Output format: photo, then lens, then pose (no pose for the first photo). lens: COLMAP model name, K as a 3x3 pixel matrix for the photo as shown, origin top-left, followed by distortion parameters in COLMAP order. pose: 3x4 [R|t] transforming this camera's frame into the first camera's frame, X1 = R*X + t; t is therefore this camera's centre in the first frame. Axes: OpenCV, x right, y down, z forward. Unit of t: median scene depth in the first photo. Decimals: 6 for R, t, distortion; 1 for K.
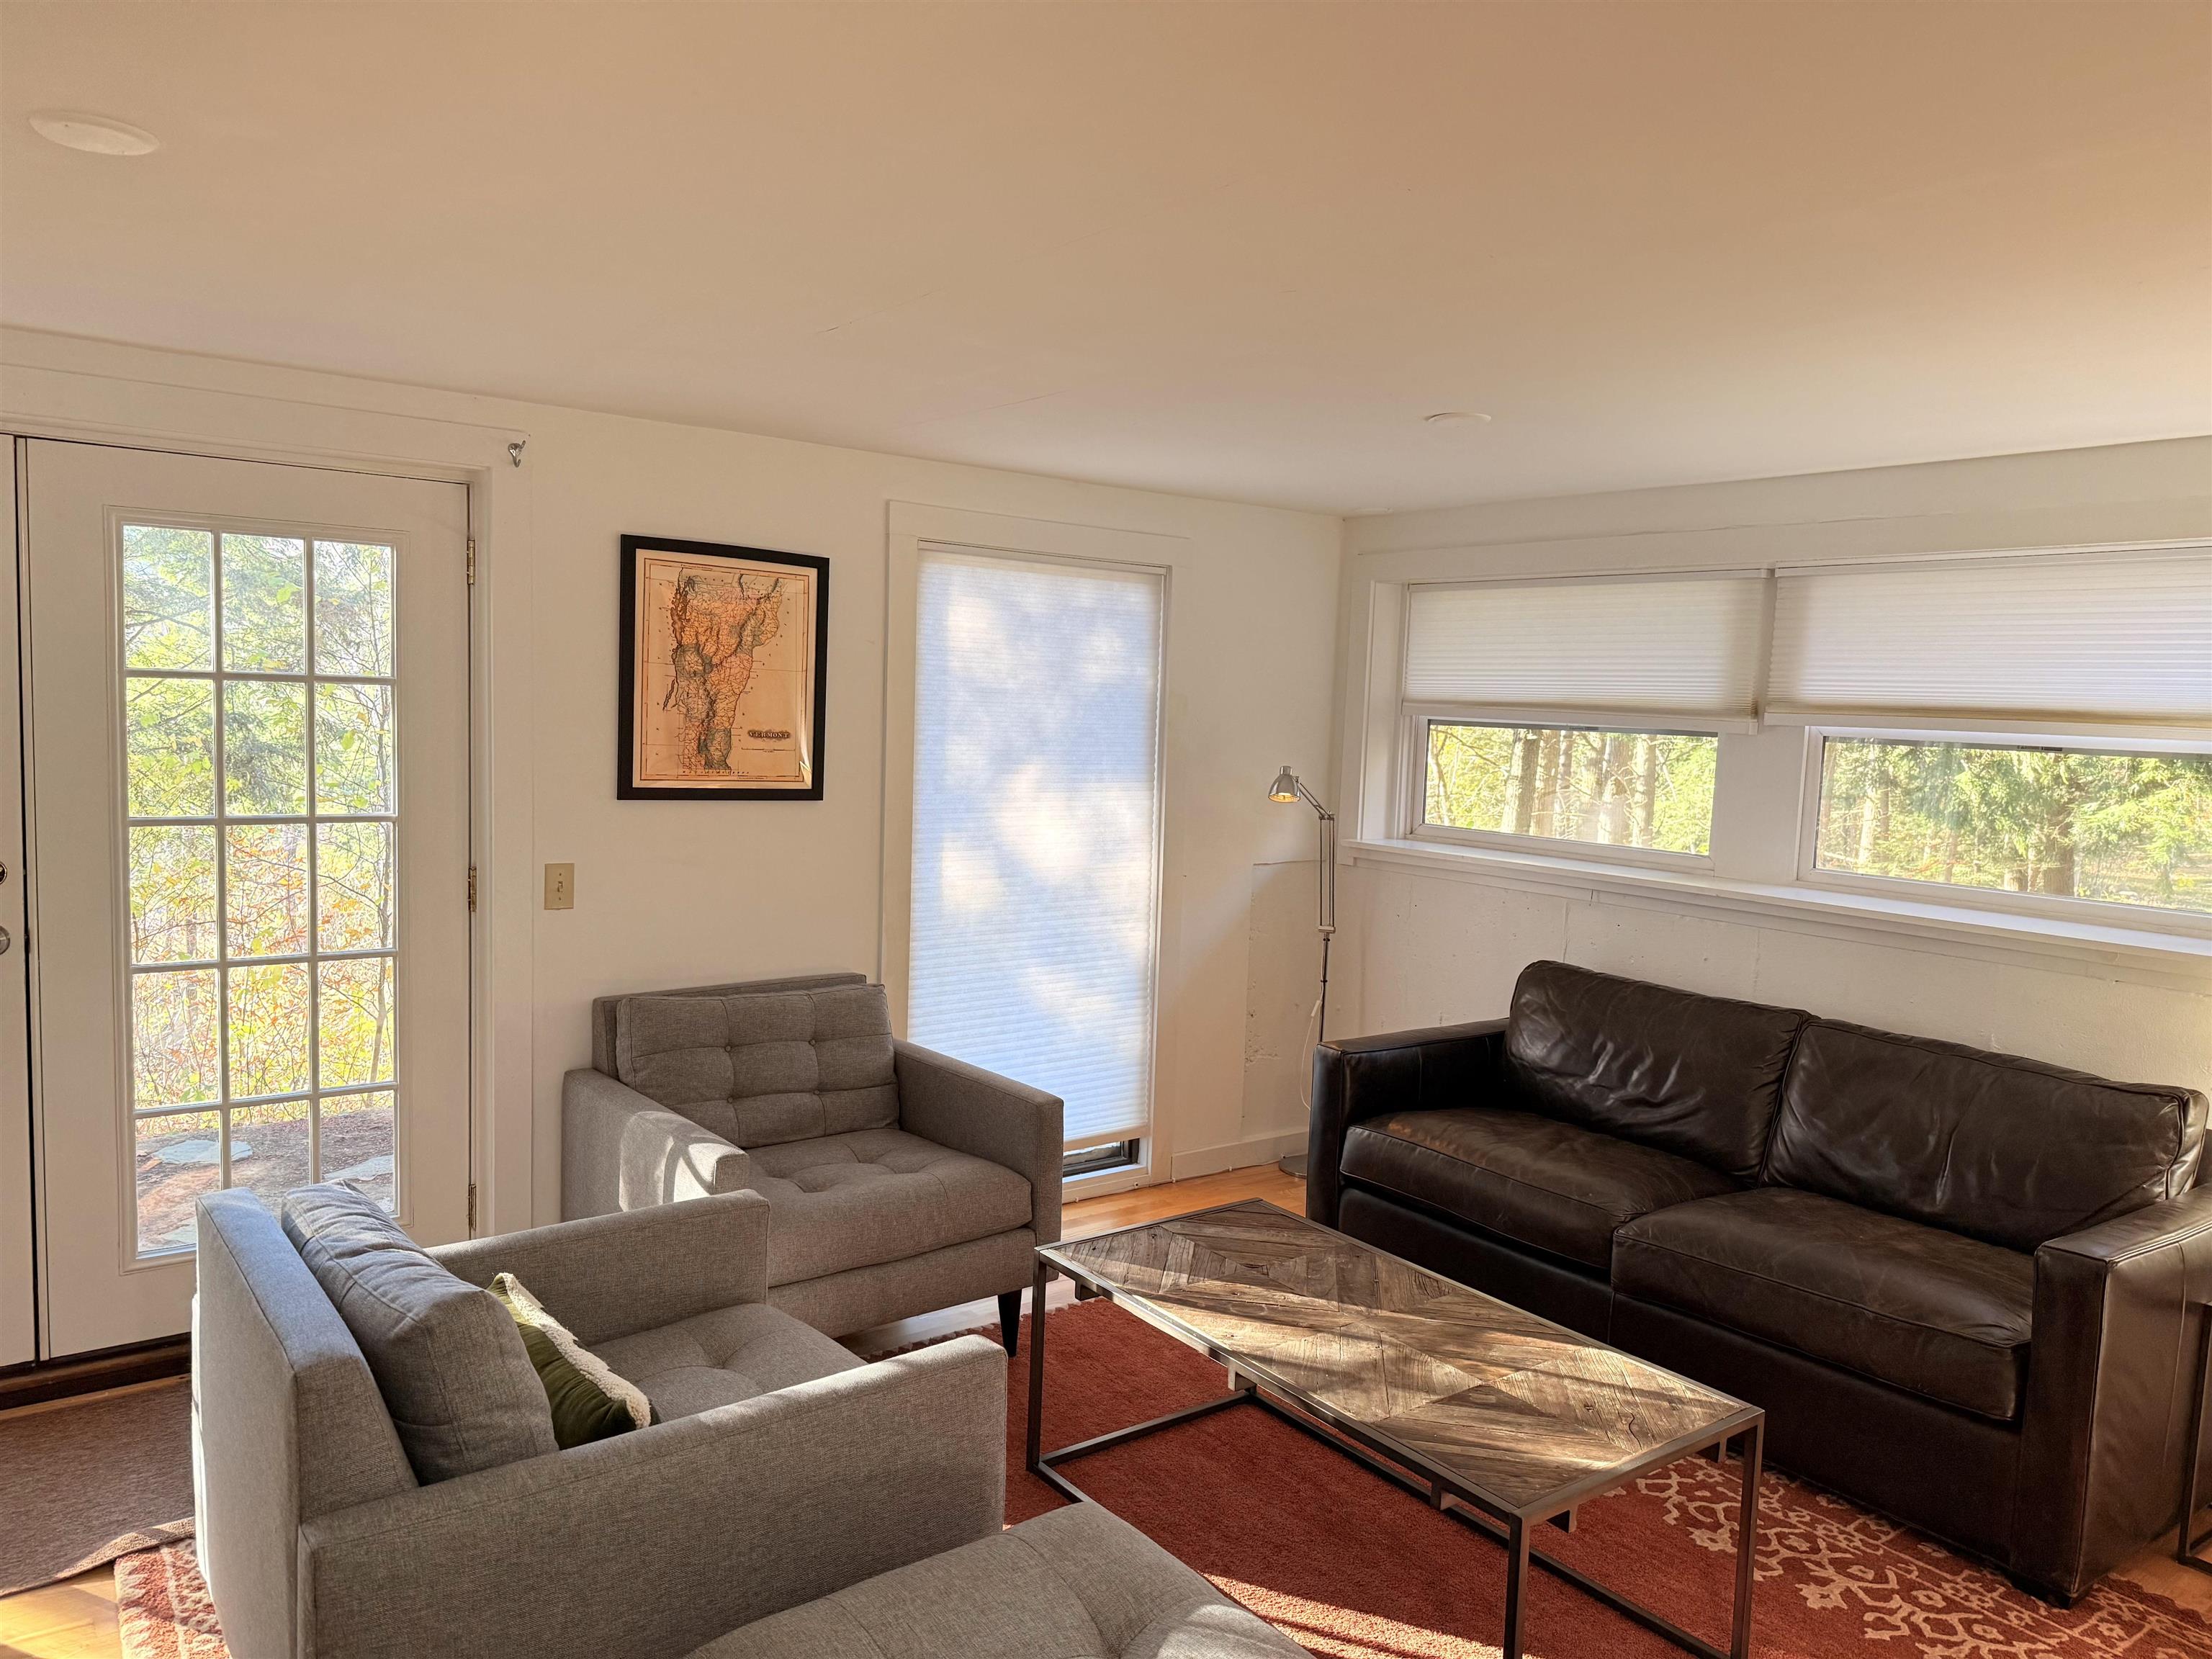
lens RADIAL K [[1542.0, 0, 1118.6], [0, 1542.0, 822.4], [0, 0, 1]] dist [-0.000052, 0.000942]
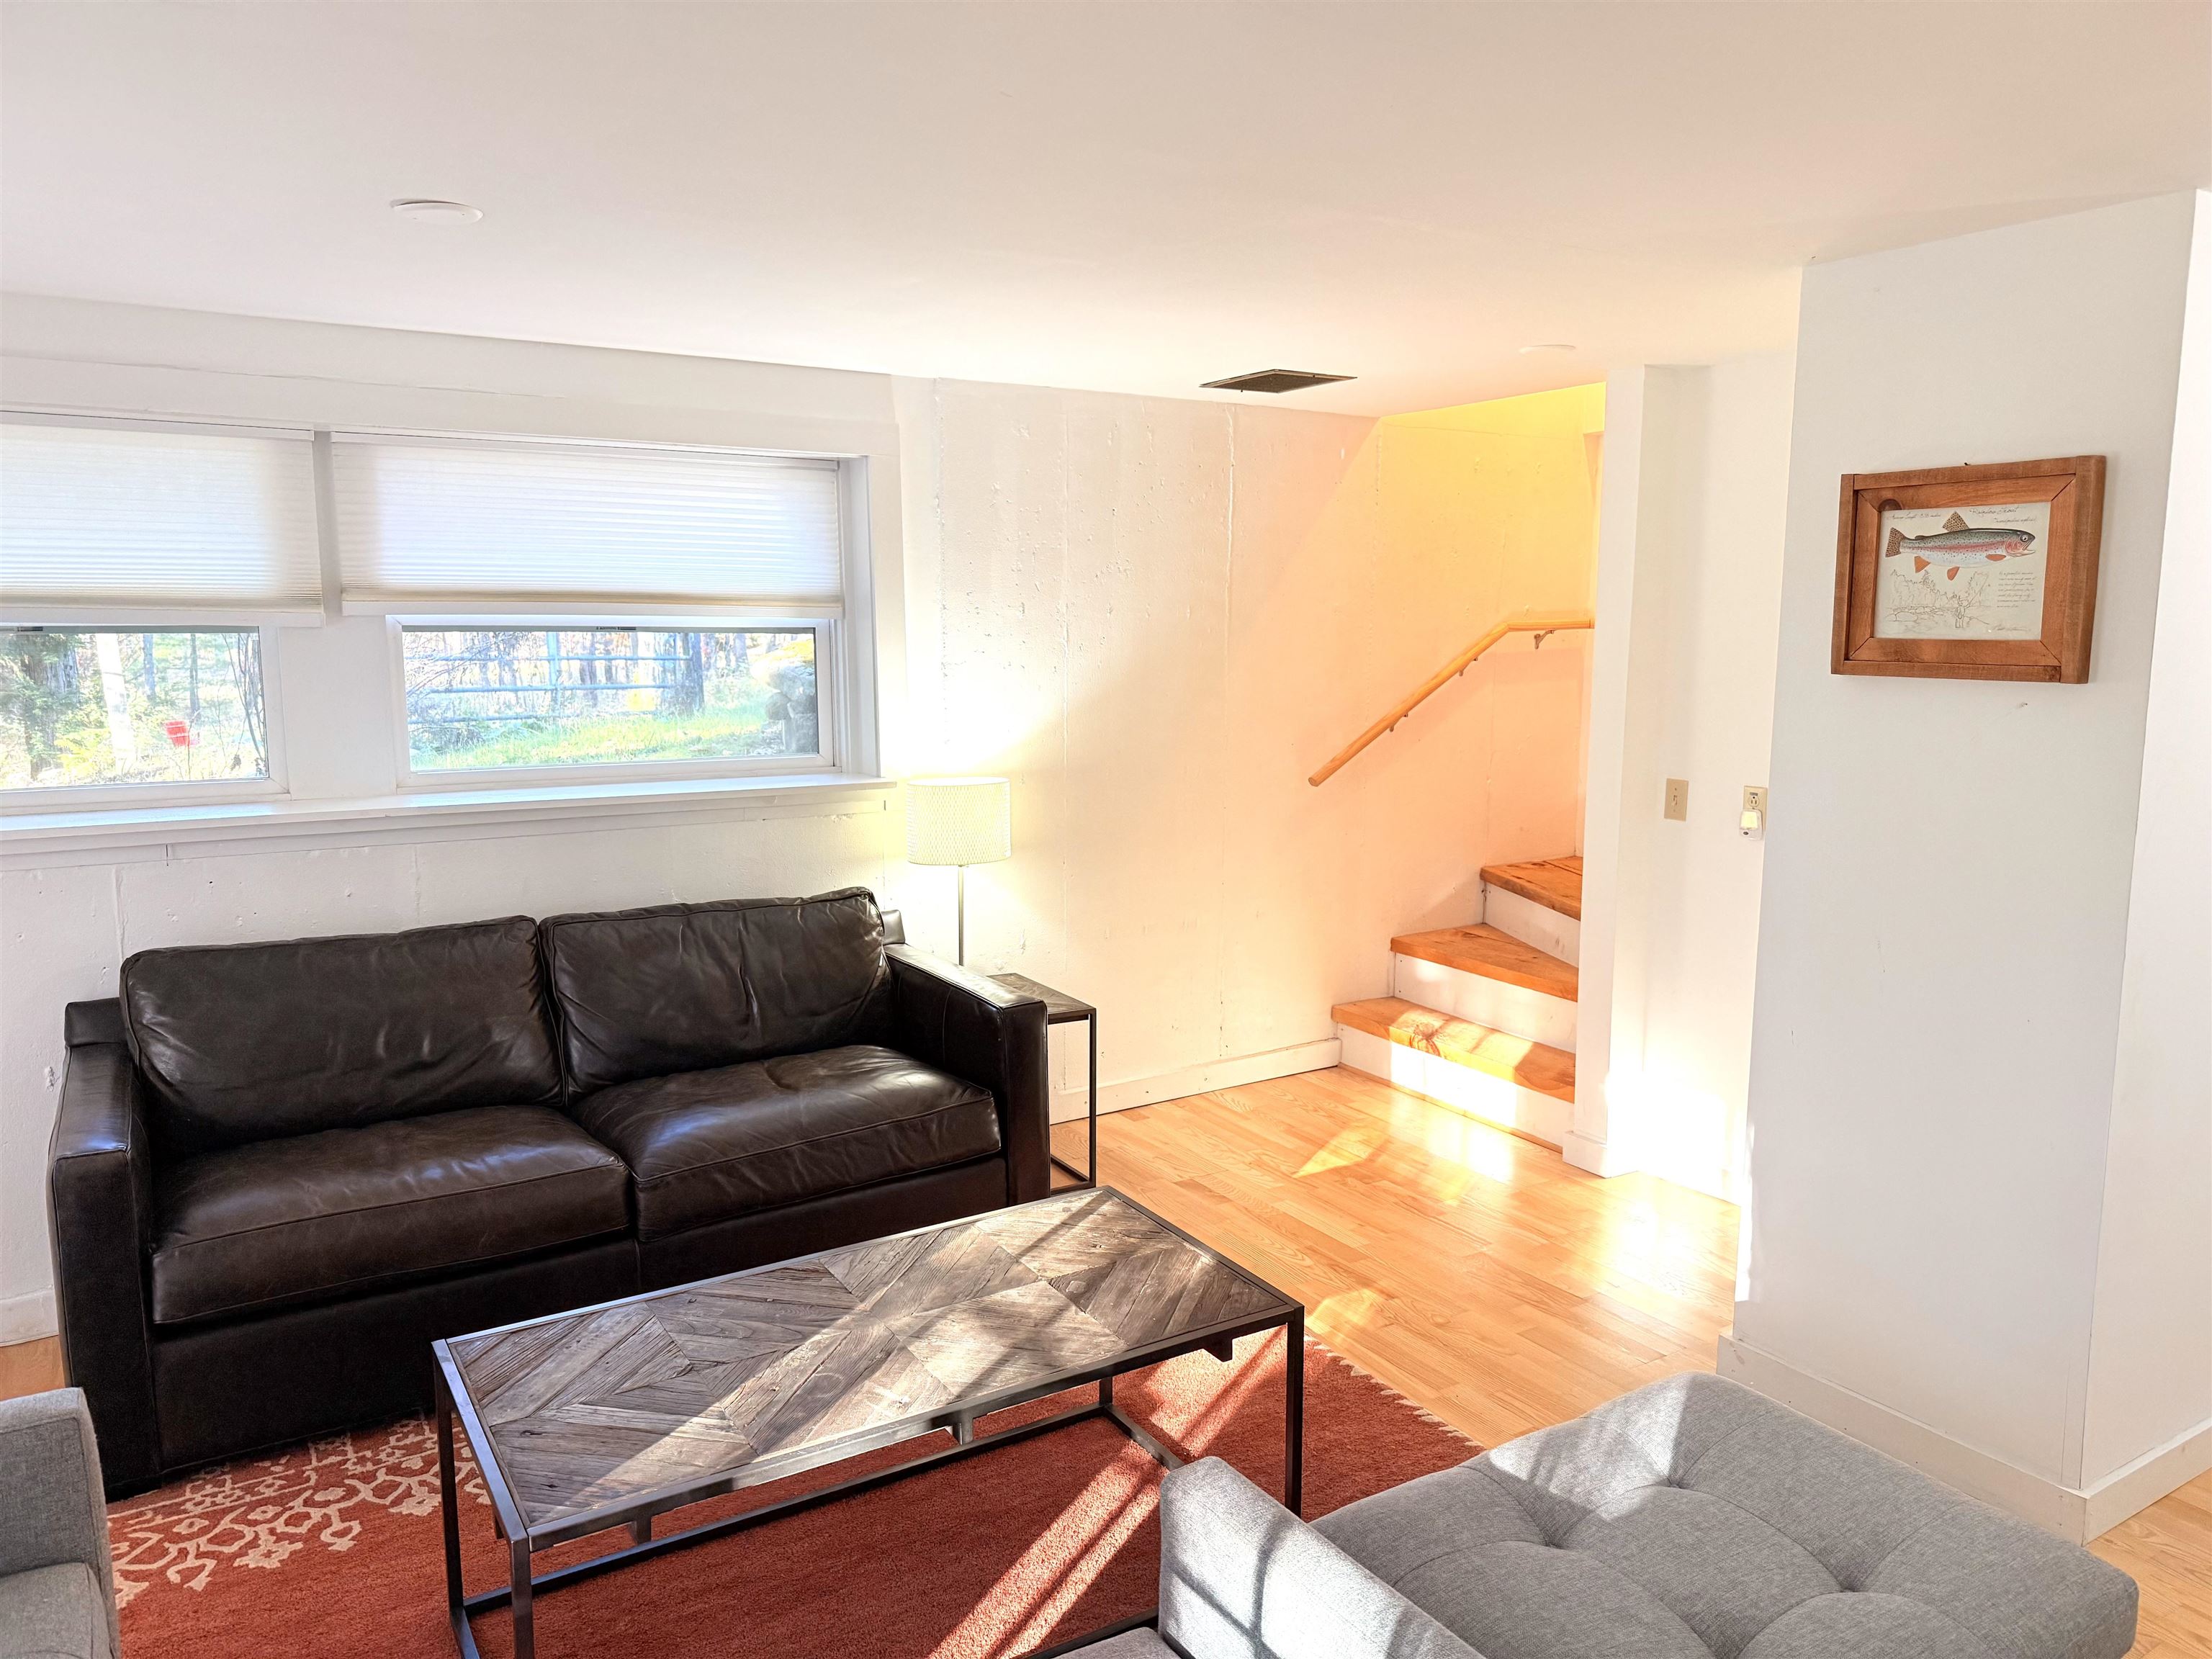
lens RADIAL K [[1523.8, 0, 1106.6], [0, 1523.8, 858.3], [0, 0, 1]] dist [0.002653, -0.077005]
pose [[0.051350, -0.192040, 0.980043, -0.444057], [0.071770, 0.979510, 0.188175, -0.062555], [-0.996098, 0.060675, 0.064081, 0.558938]]
